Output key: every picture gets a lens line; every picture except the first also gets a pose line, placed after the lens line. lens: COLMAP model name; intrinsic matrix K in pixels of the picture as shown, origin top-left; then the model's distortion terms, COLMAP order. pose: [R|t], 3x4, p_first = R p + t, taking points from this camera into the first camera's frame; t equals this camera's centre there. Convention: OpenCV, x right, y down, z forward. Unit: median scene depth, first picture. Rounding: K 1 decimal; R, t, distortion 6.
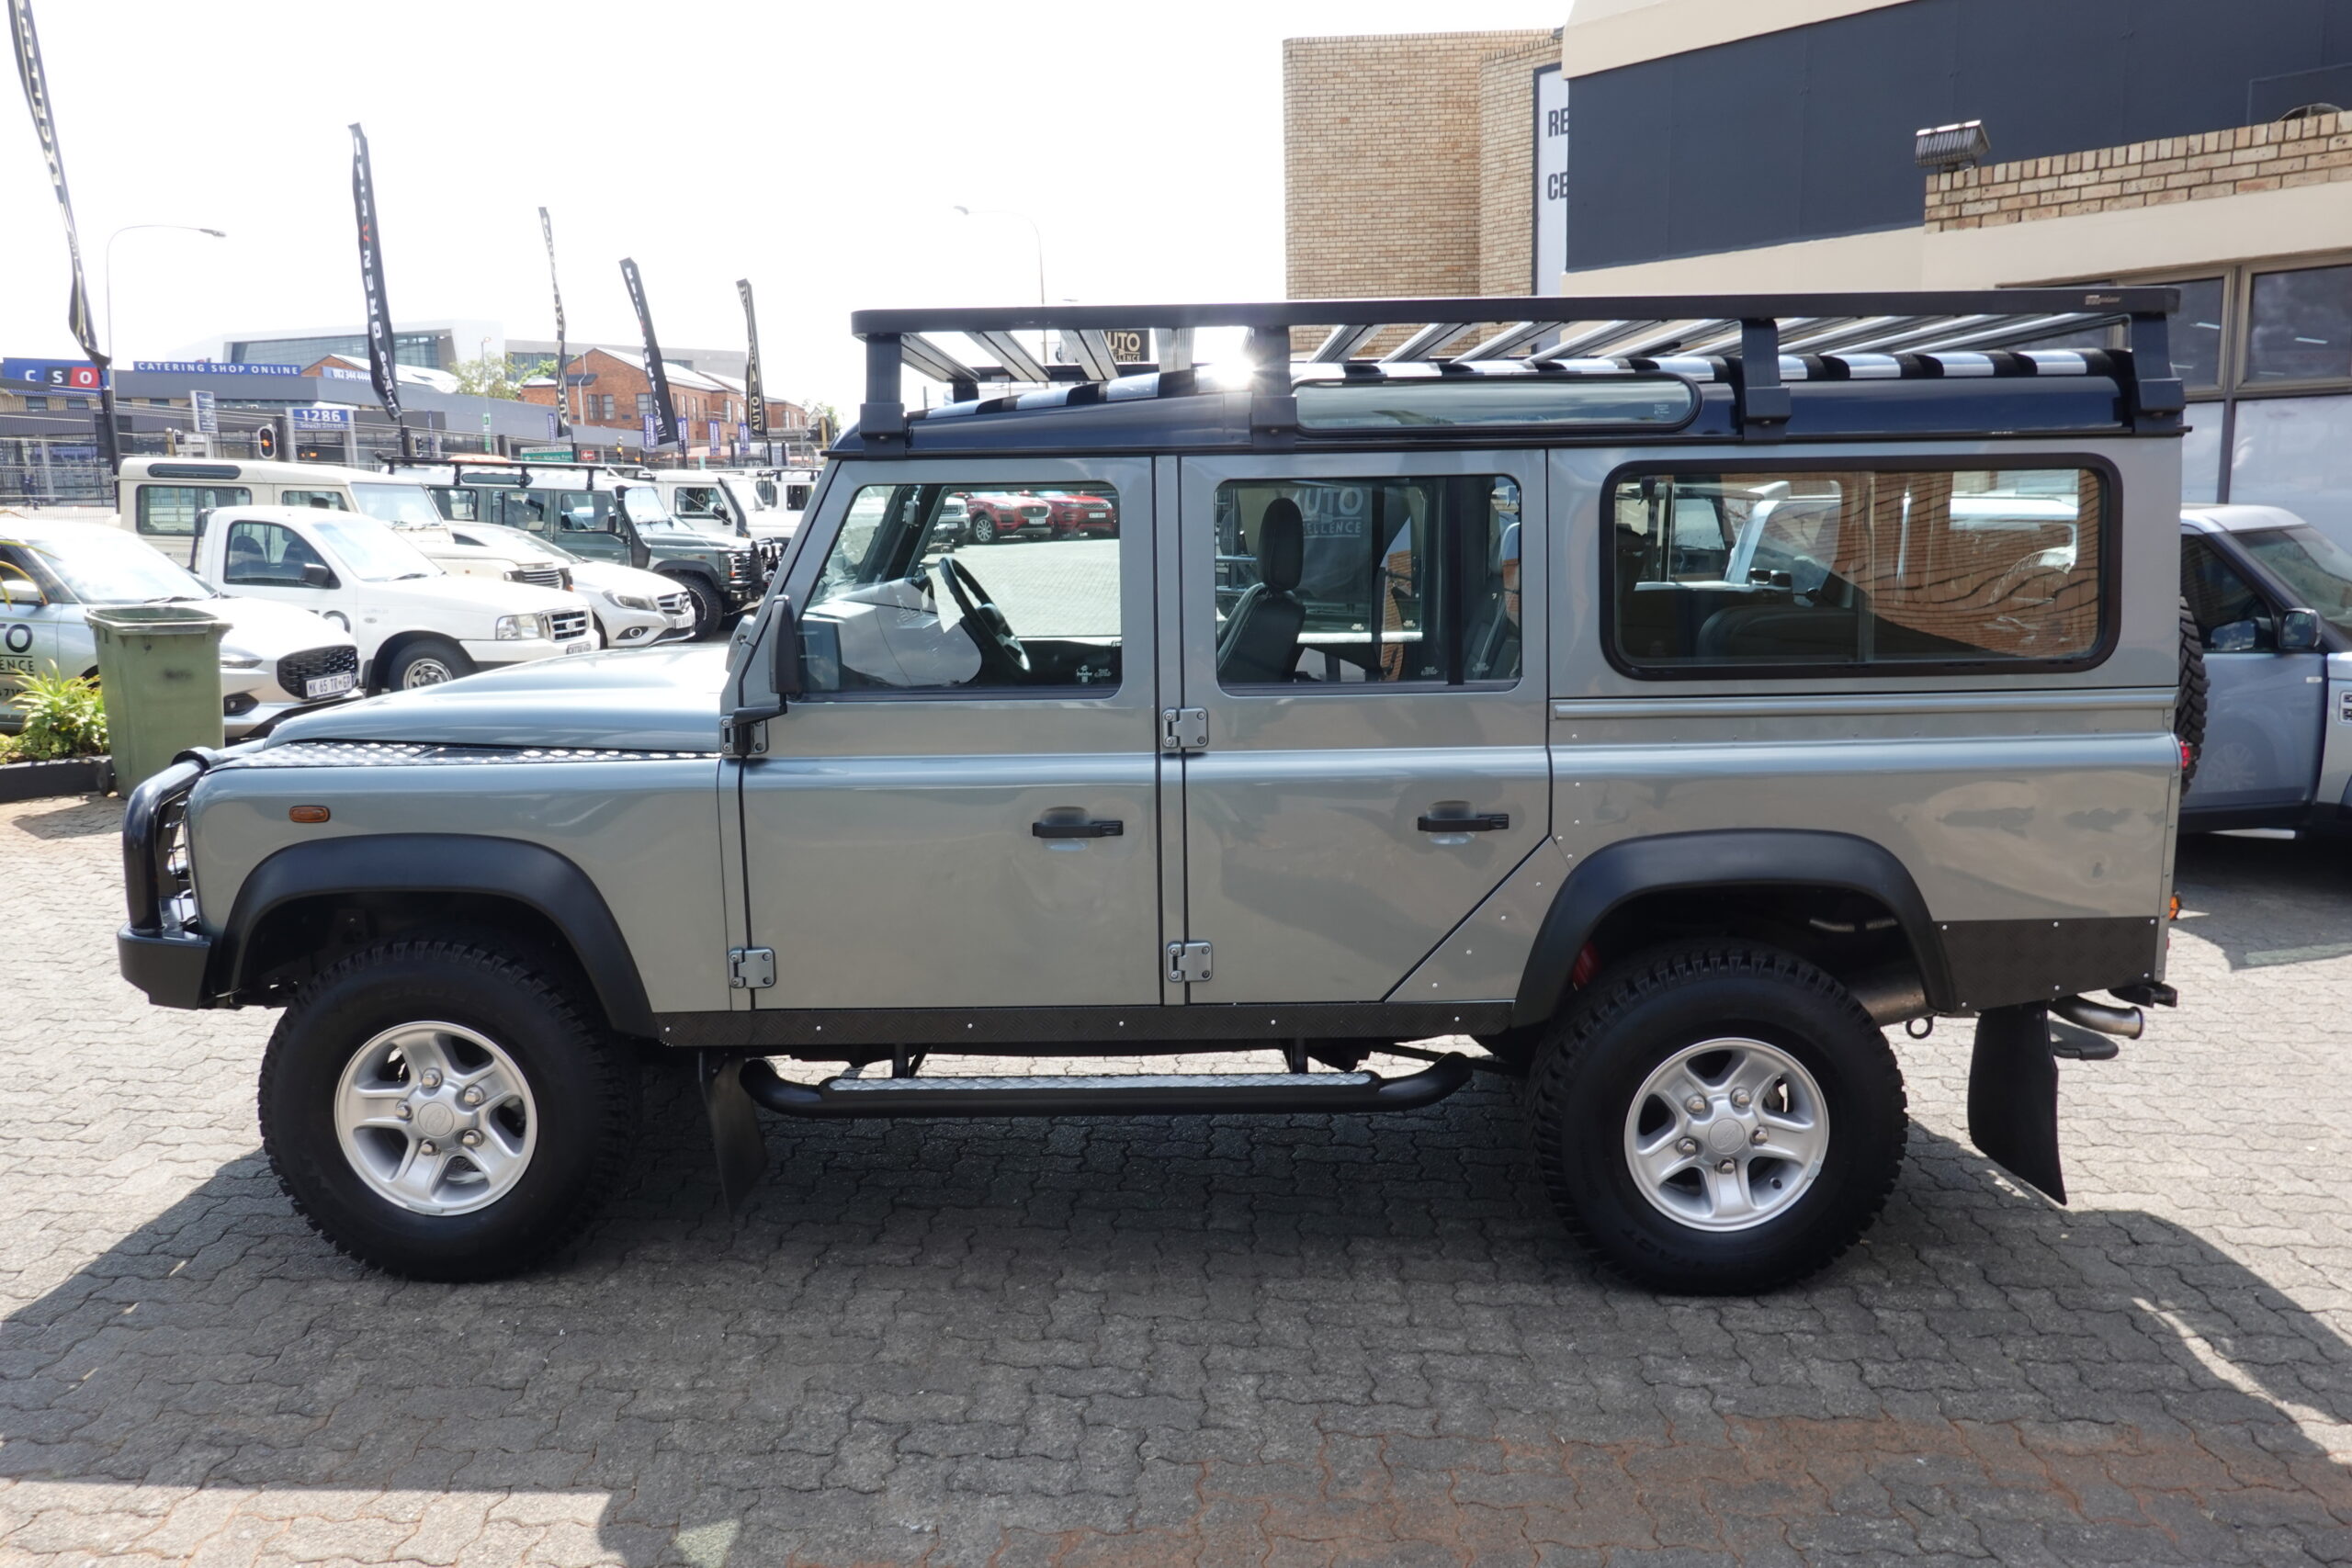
lens RADIAL K [[1697.4, 0, 1177.4], [0, 1697.4, 772.3], [0, 0, 1]] dist [-0.018881, 0.006546]
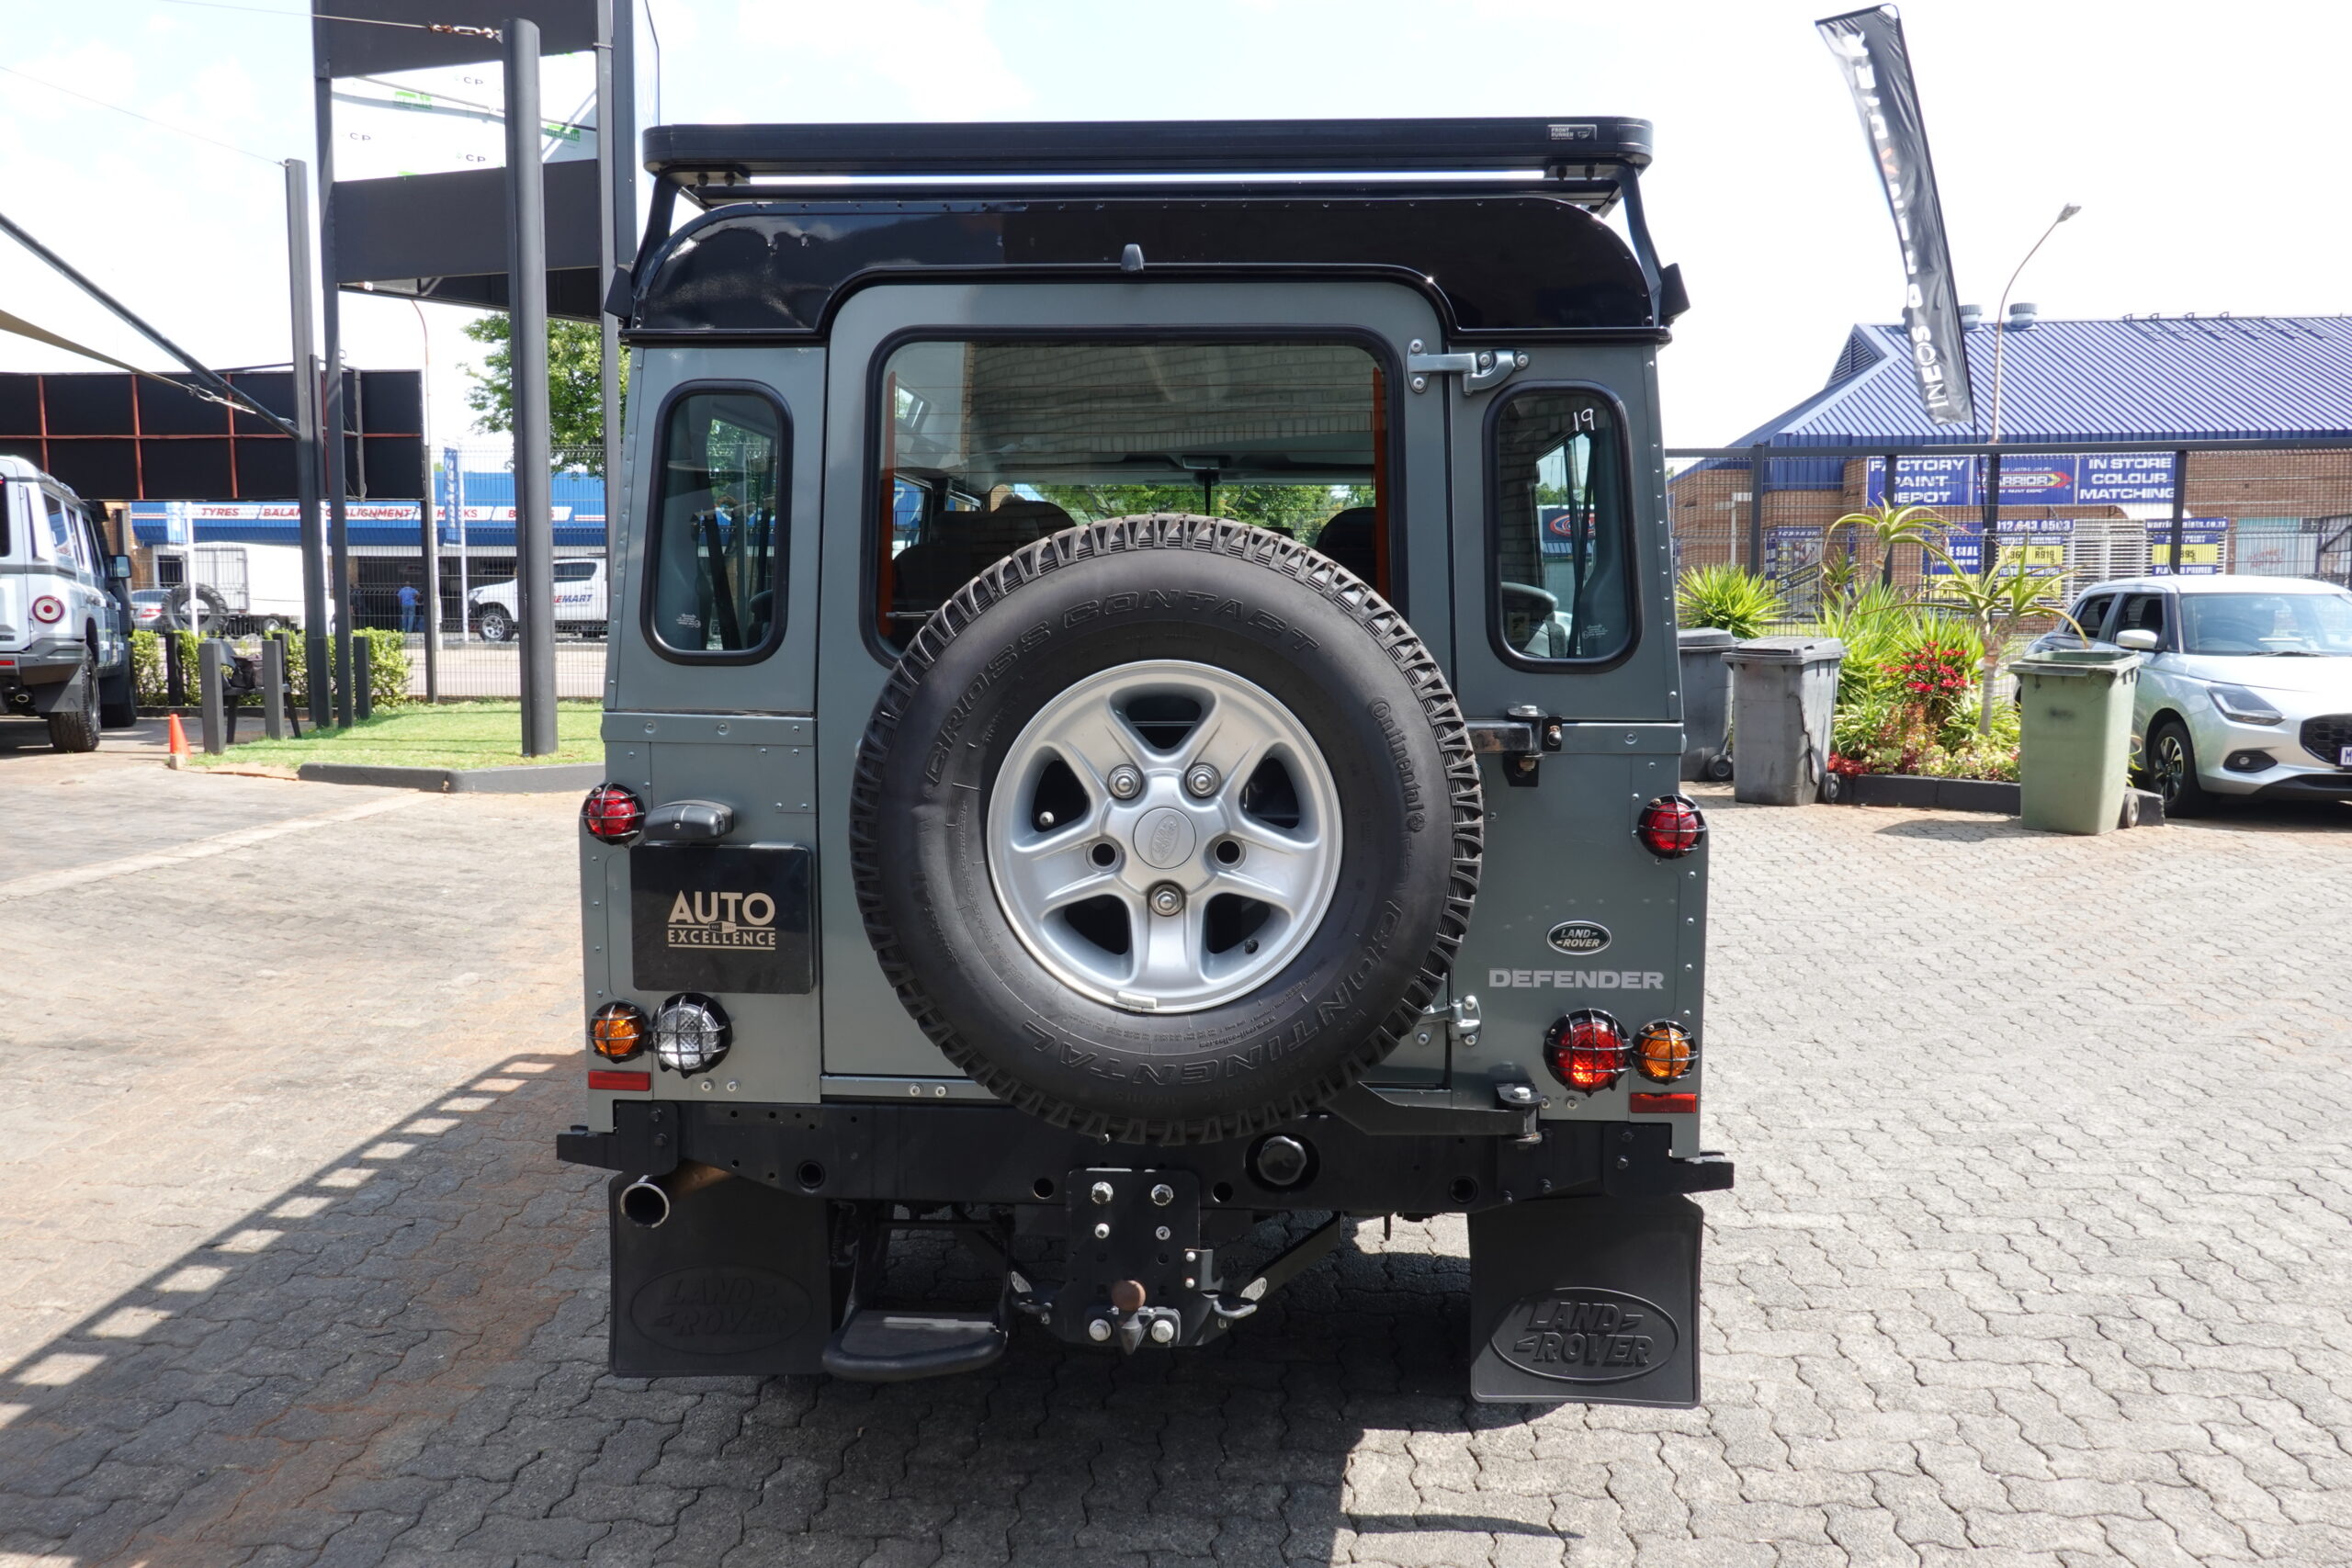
lens RADIAL K [[1697.4, 0, 1186.9], [0, 1697.4, 774.0], [0, 0, 1]] dist [-0.018881, 0.006546]
pose [[-0.046459, 0.111129, -0.992720, 0.457735], [-0.160771, 0.980005, 0.117229, -0.051956], [0.985898, 0.165047, -0.027664, 0.453118]]
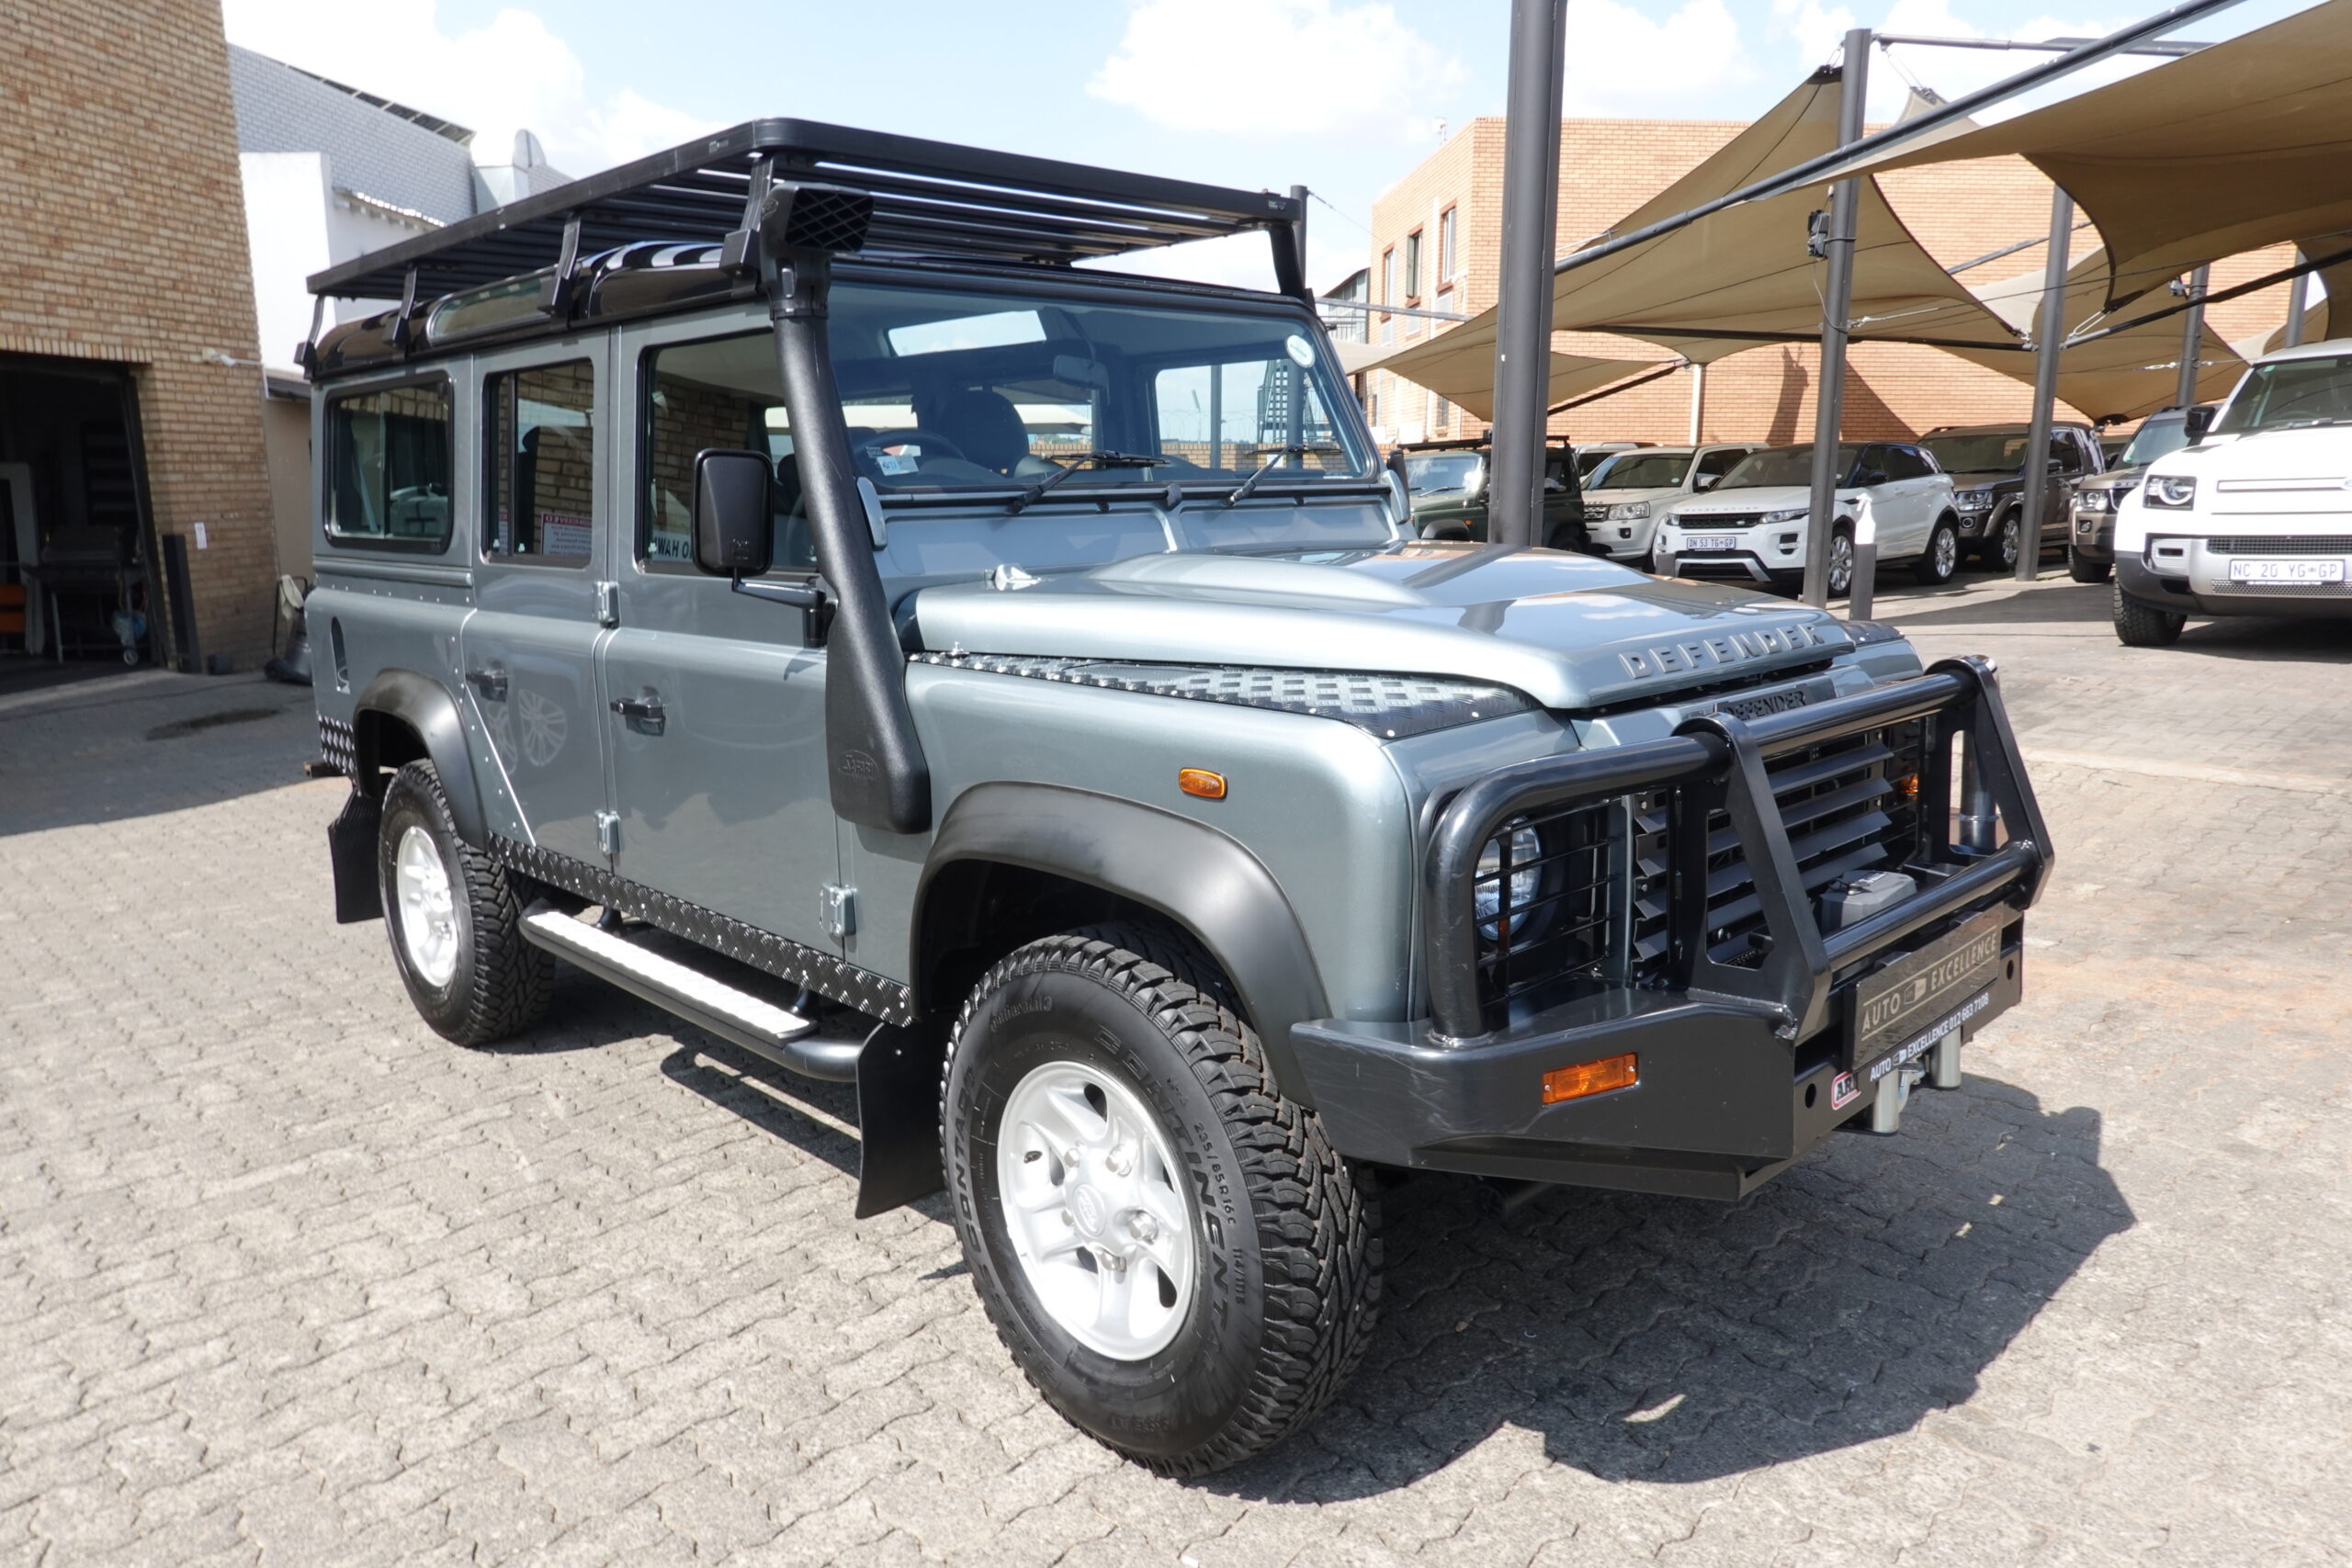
lens RADIAL K [[1555.4, 0, 1164.1], [0, 1555.4, 791.3], [0, 0, 1]] dist [-0.002824, -0.001104]
pose [[-0.694697, -0.109606, 0.710903, -0.324671], [0.139007, 0.949234, 0.282190, -0.072842], [-0.705743, 0.294857, -0.644194, 0.661989]]
